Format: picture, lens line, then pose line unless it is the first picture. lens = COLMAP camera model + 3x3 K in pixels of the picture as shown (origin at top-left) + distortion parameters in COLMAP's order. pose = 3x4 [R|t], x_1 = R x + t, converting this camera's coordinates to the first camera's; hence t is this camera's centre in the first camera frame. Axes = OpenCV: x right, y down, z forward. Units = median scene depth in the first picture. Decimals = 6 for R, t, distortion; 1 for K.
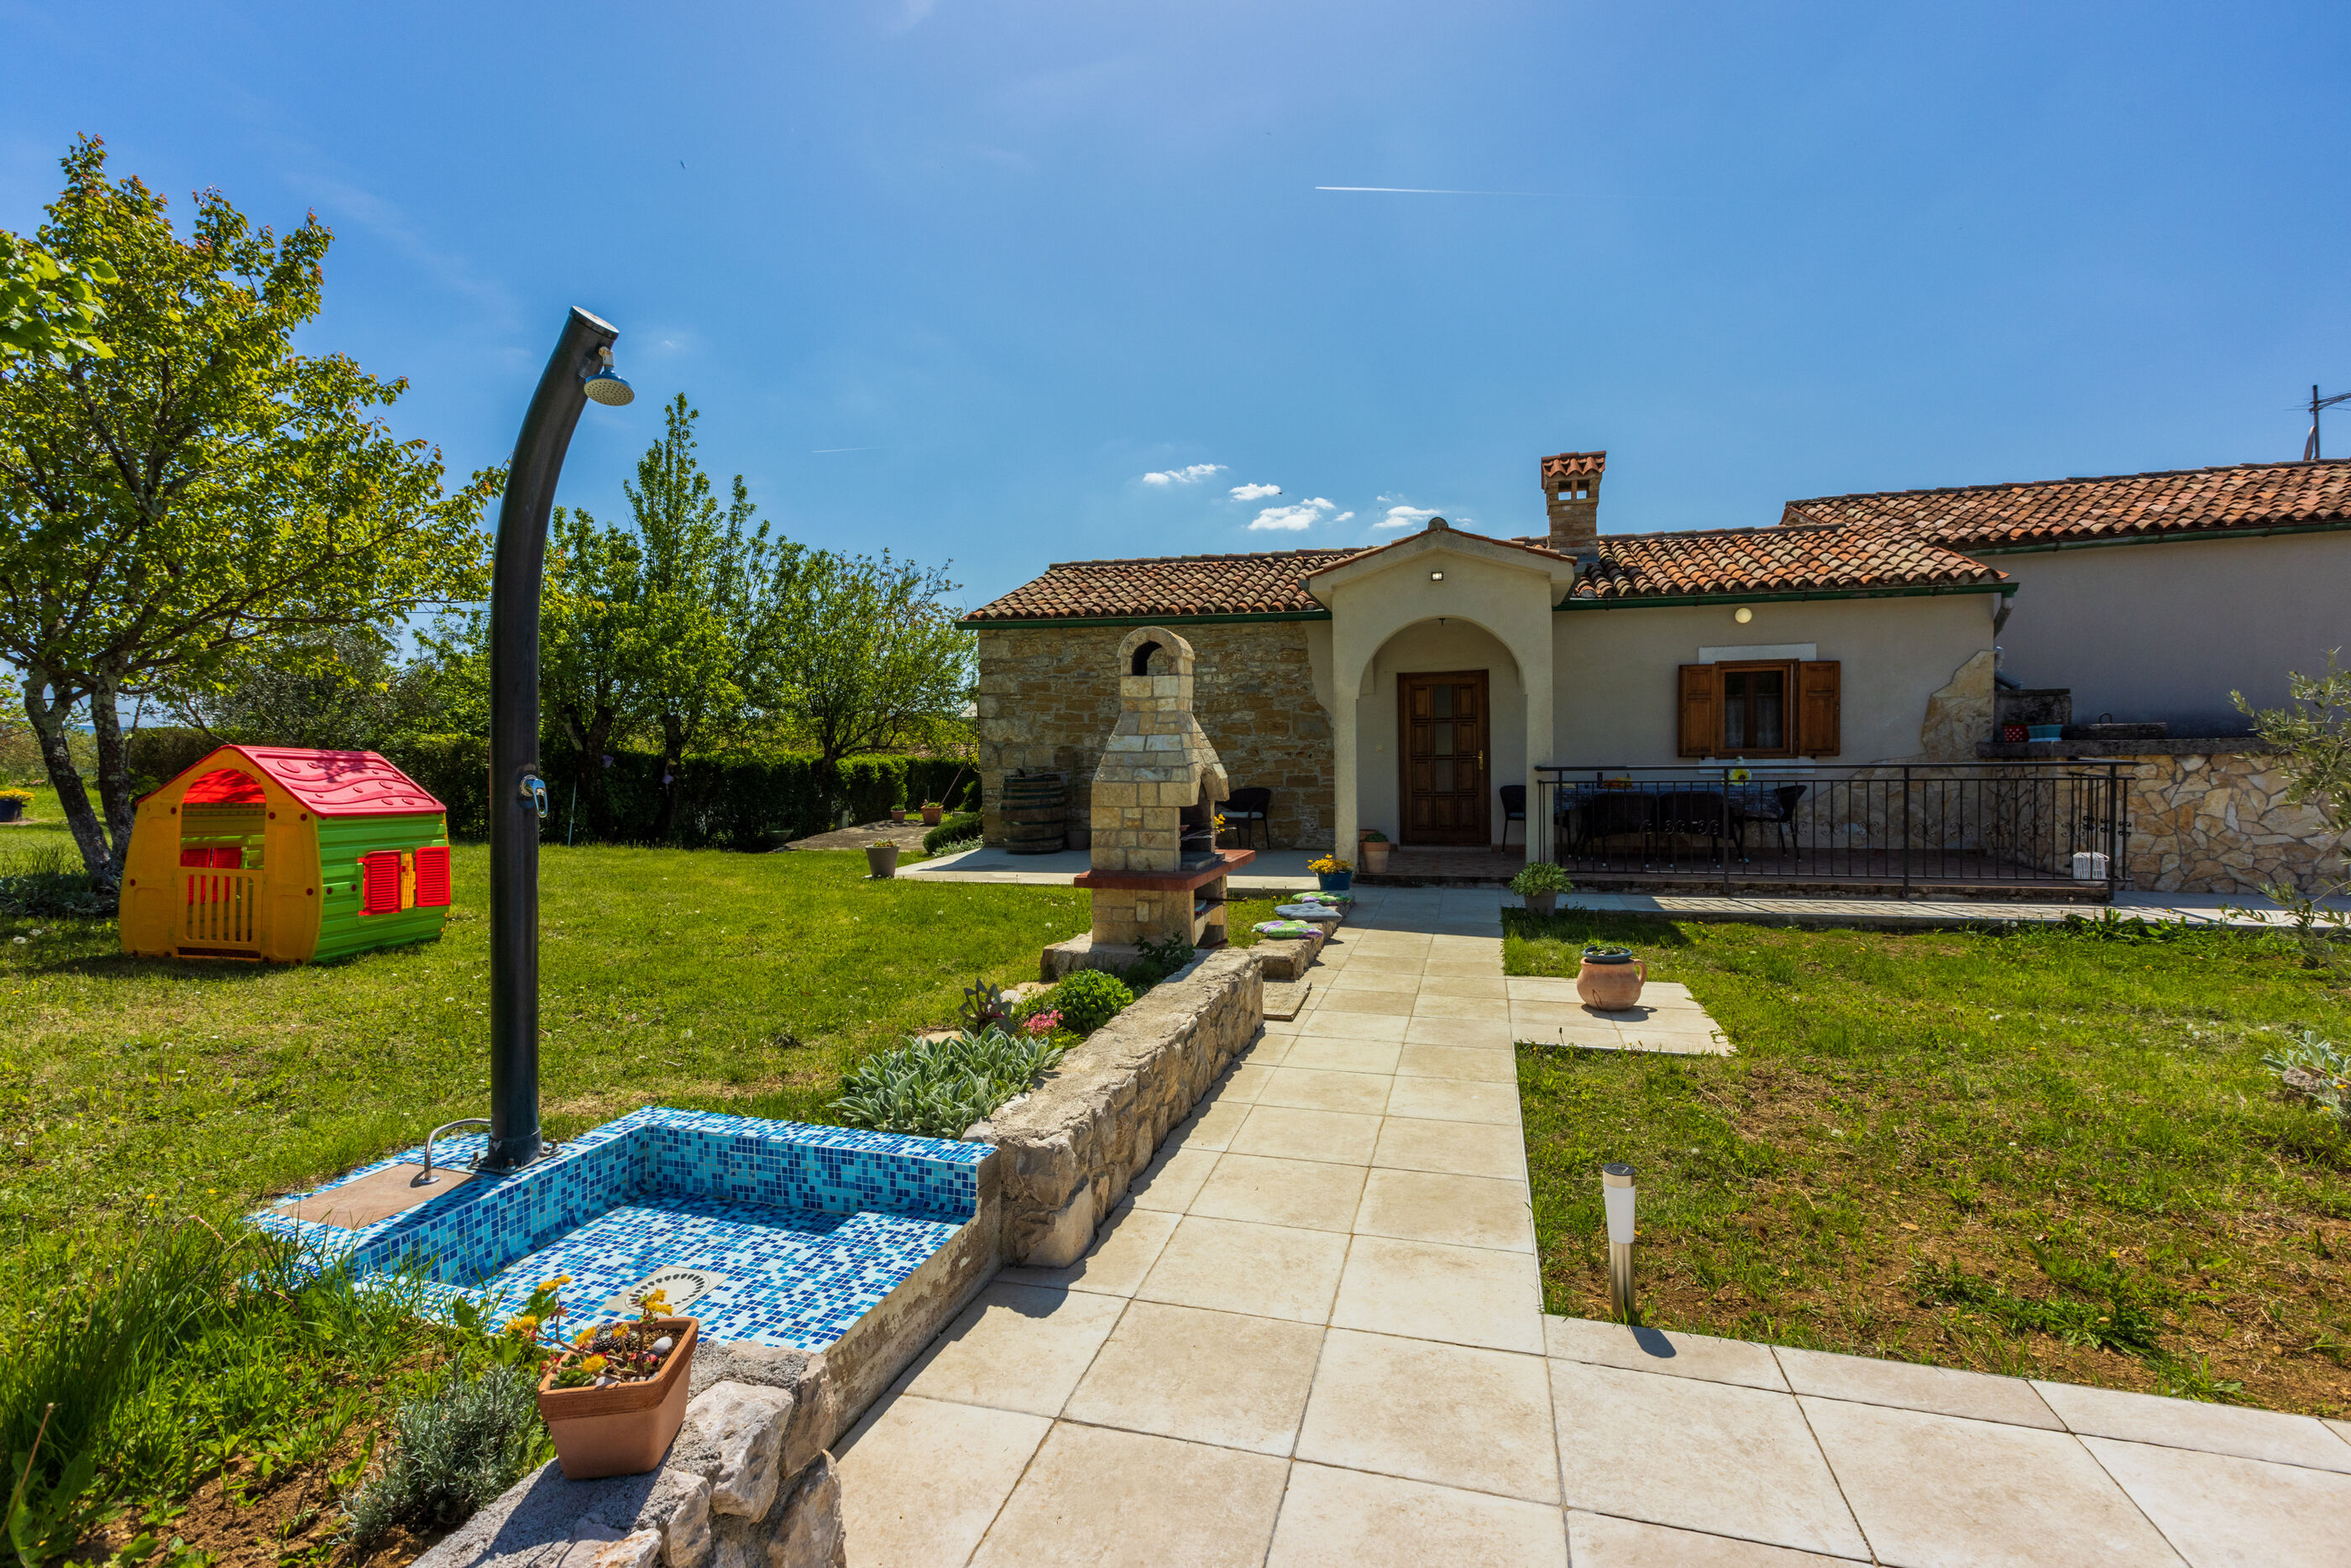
lens RADIAL K [[1047.9, 0, 1169.8], [0, 1047.9, 772.3], [0, 0, 1]] dist [-0.002200, 0.001037]
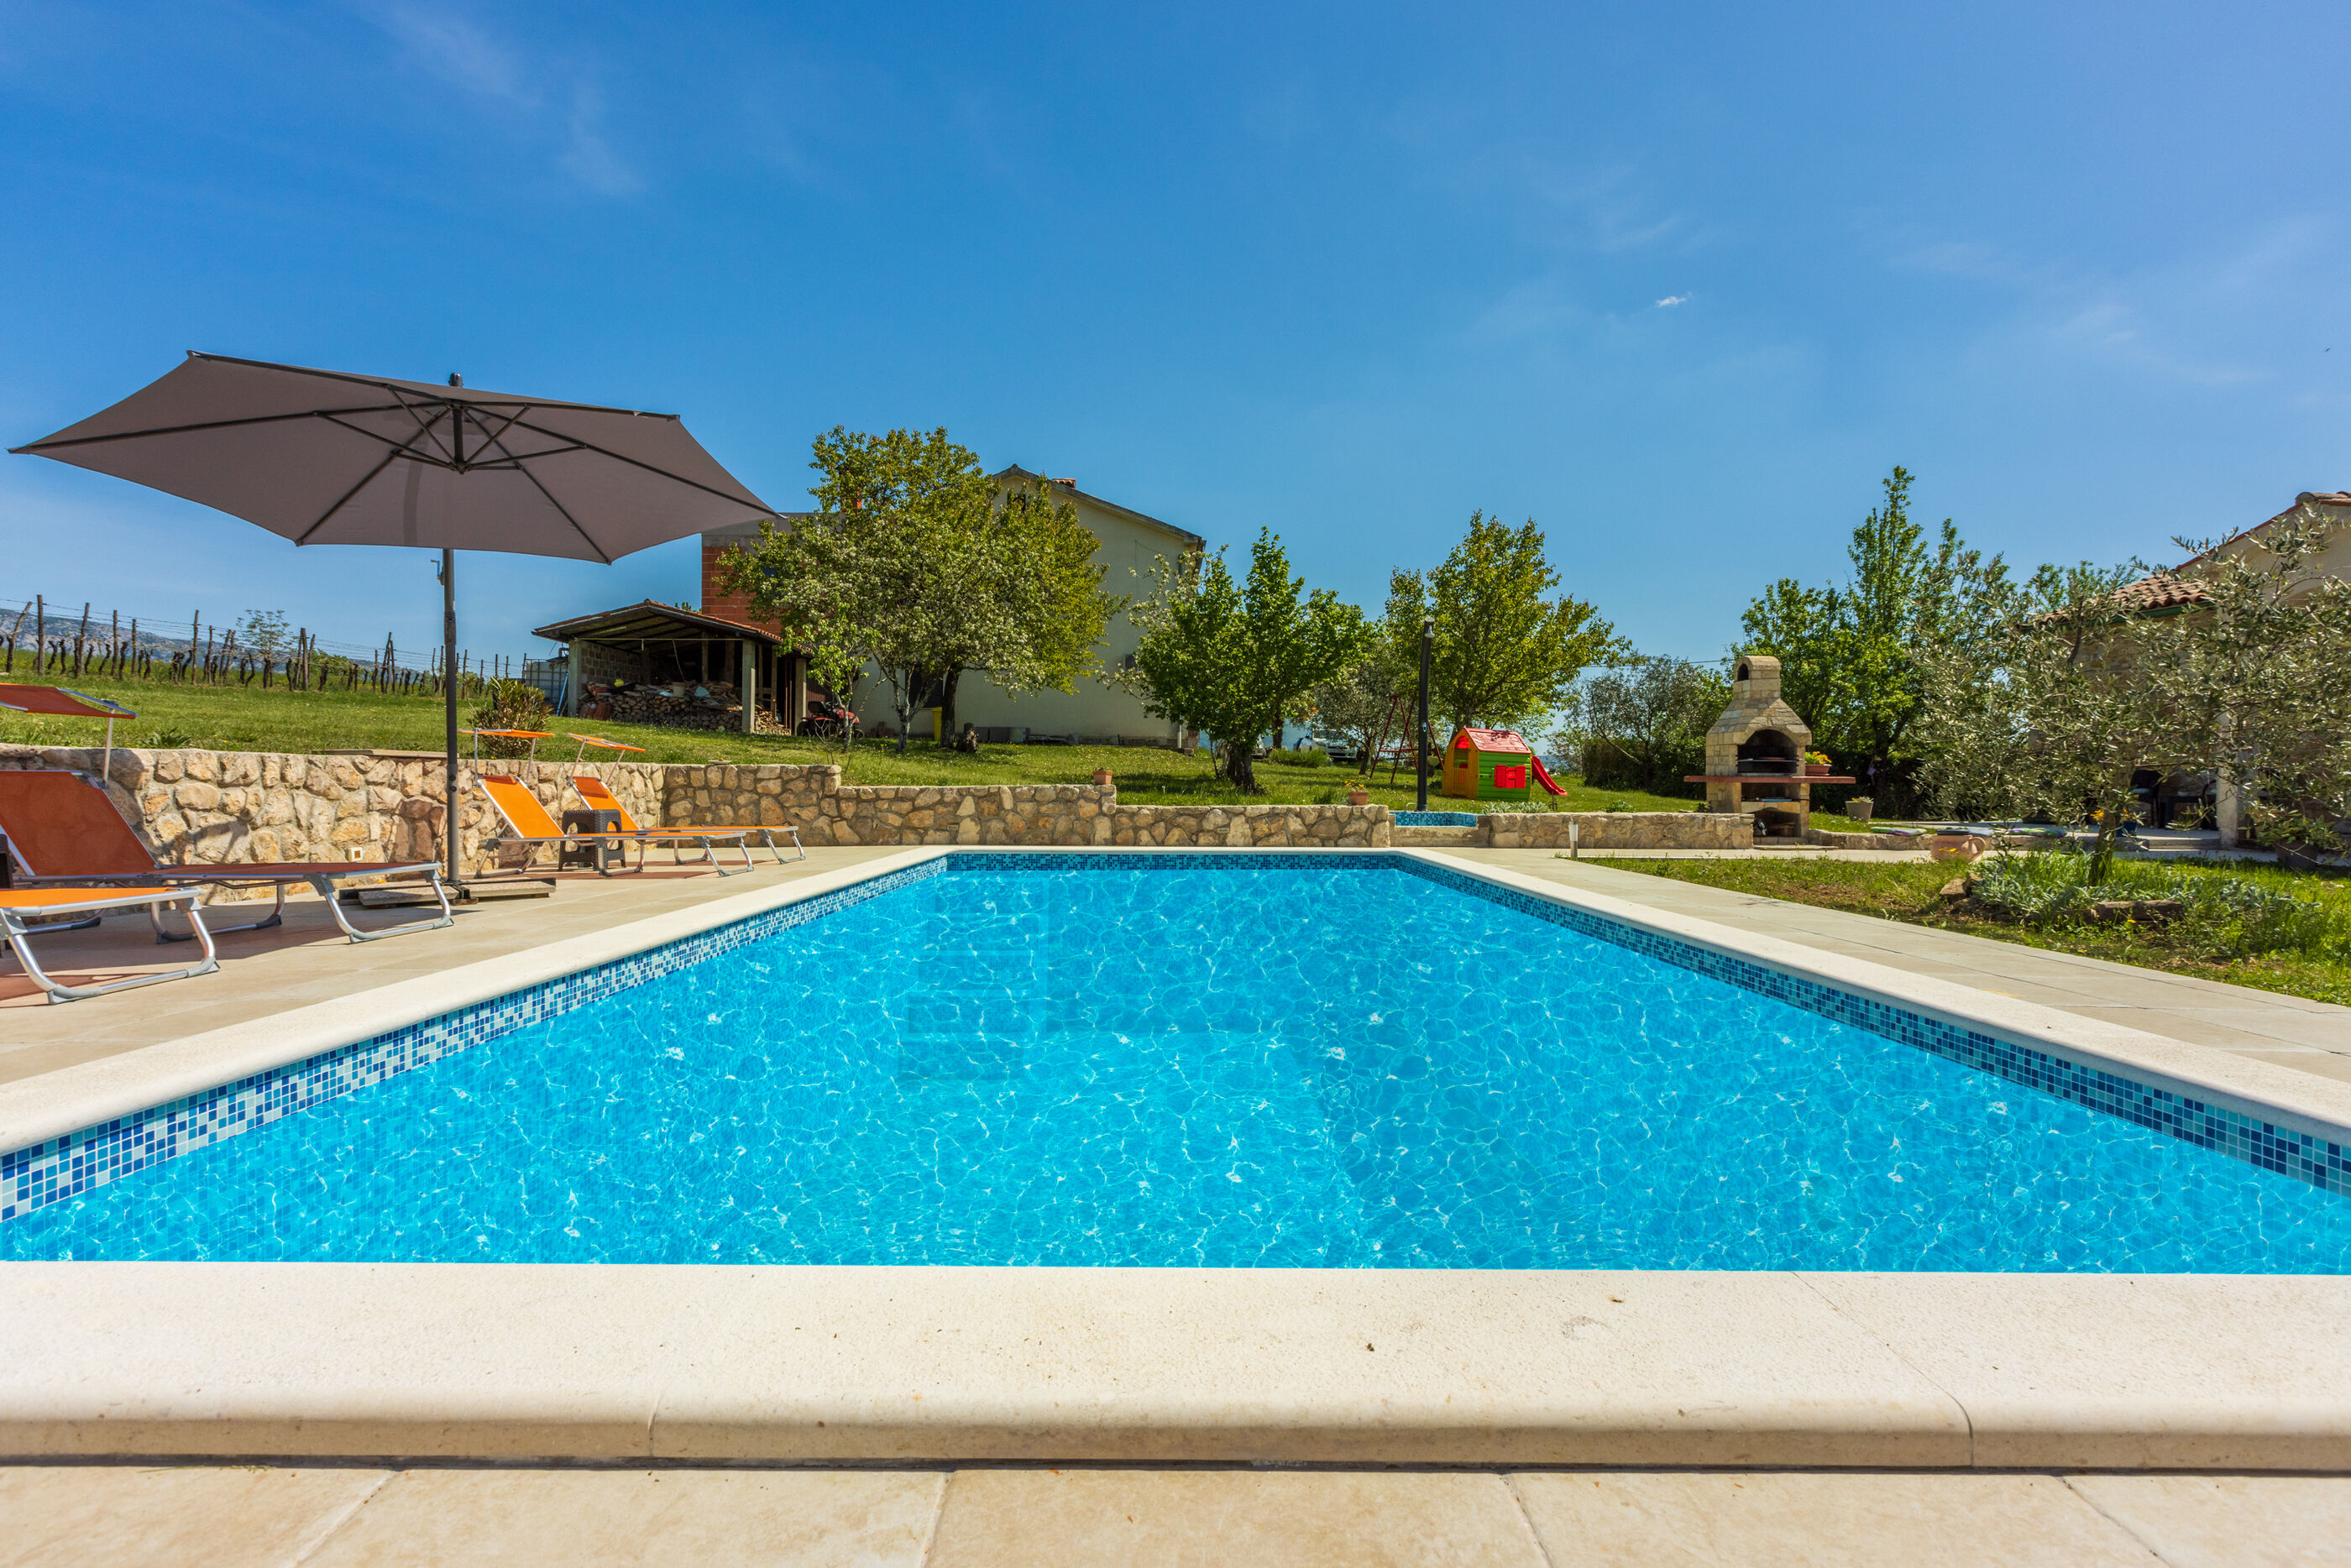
lens RADIAL K [[1047.9, 0, 1169.8], [0, 1047.9, 772.3], [0, 0, 1]] dist [-0.002200, 0.001037]
pose [[0.287604, 0.006818, -0.957725, 0.775889], [-0.033377, 0.999439, -0.002908, 0.061755], [0.957168, 0.032802, 0.287670, -0.299878]]
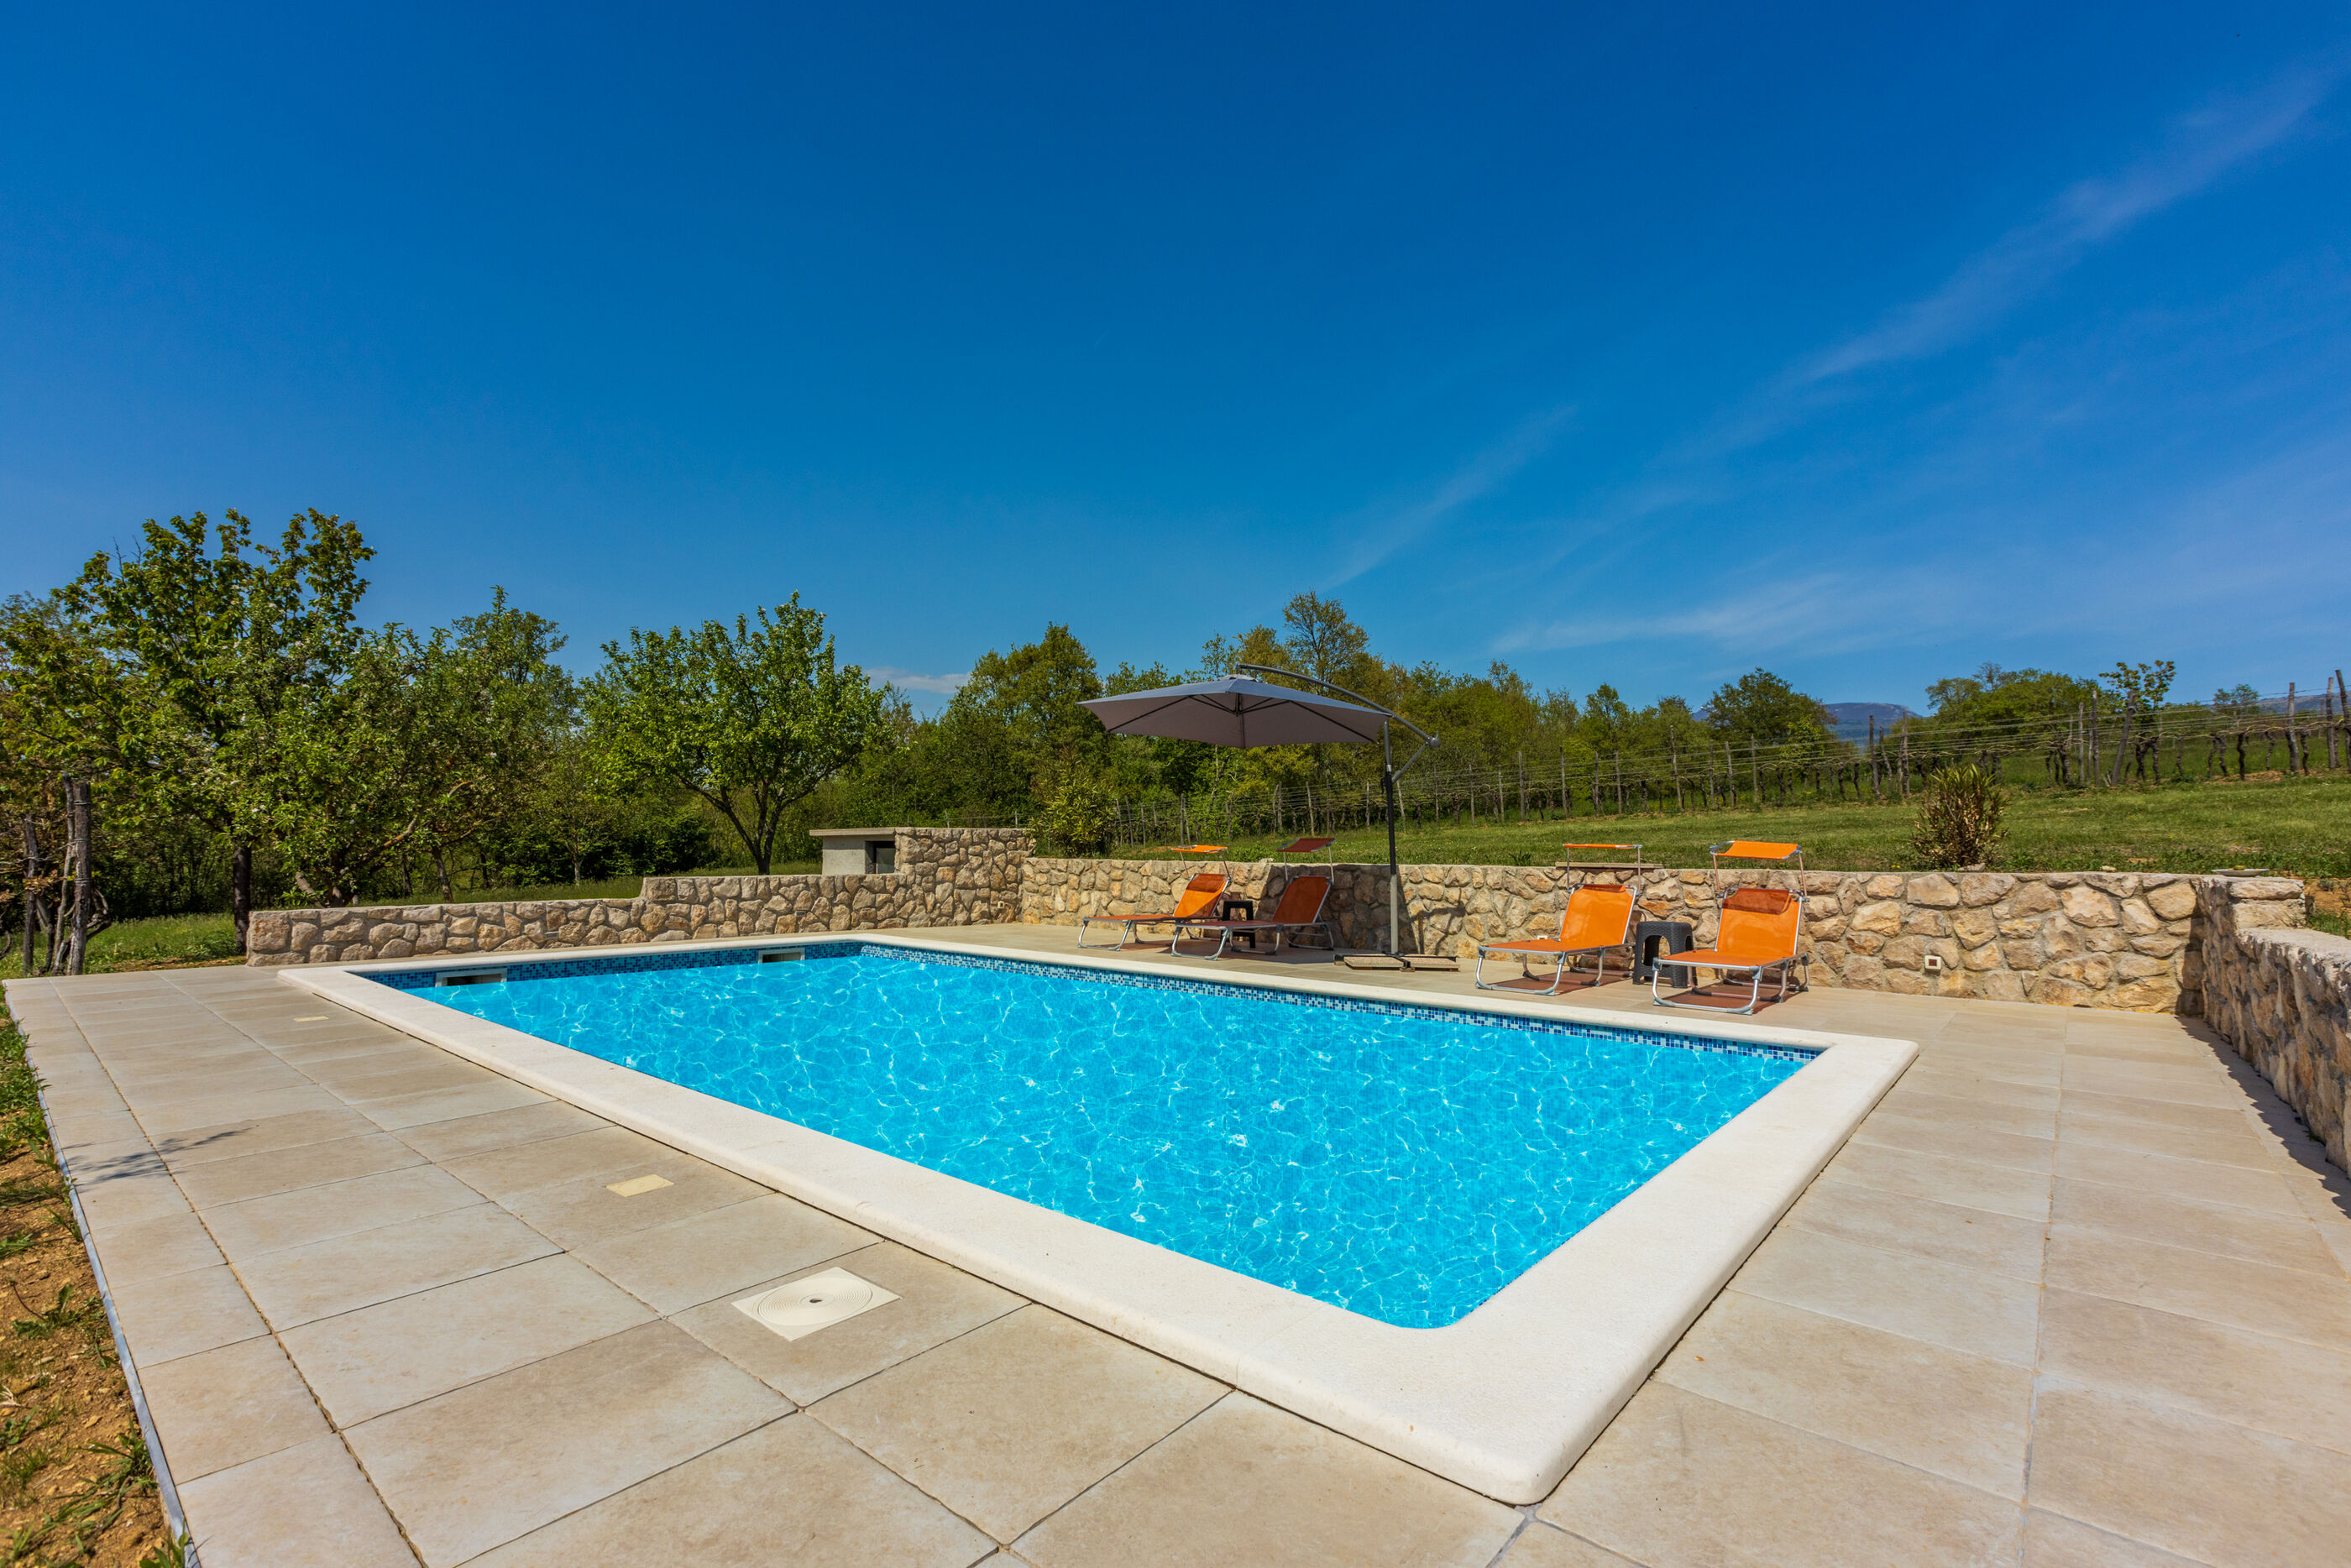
lens RADIAL K [[1046.8, 0, 1185.5], [0, 1046.8, 781.2], [0, 0, 1]] dist [0.001167, 0.000956]
pose [[-0.914587, 0.034967, 0.402876, 0.023873], [0.017006, 0.998699, -0.048075, 0.034915], [-0.404033, -0.037117, -0.913991, 0.260956]]
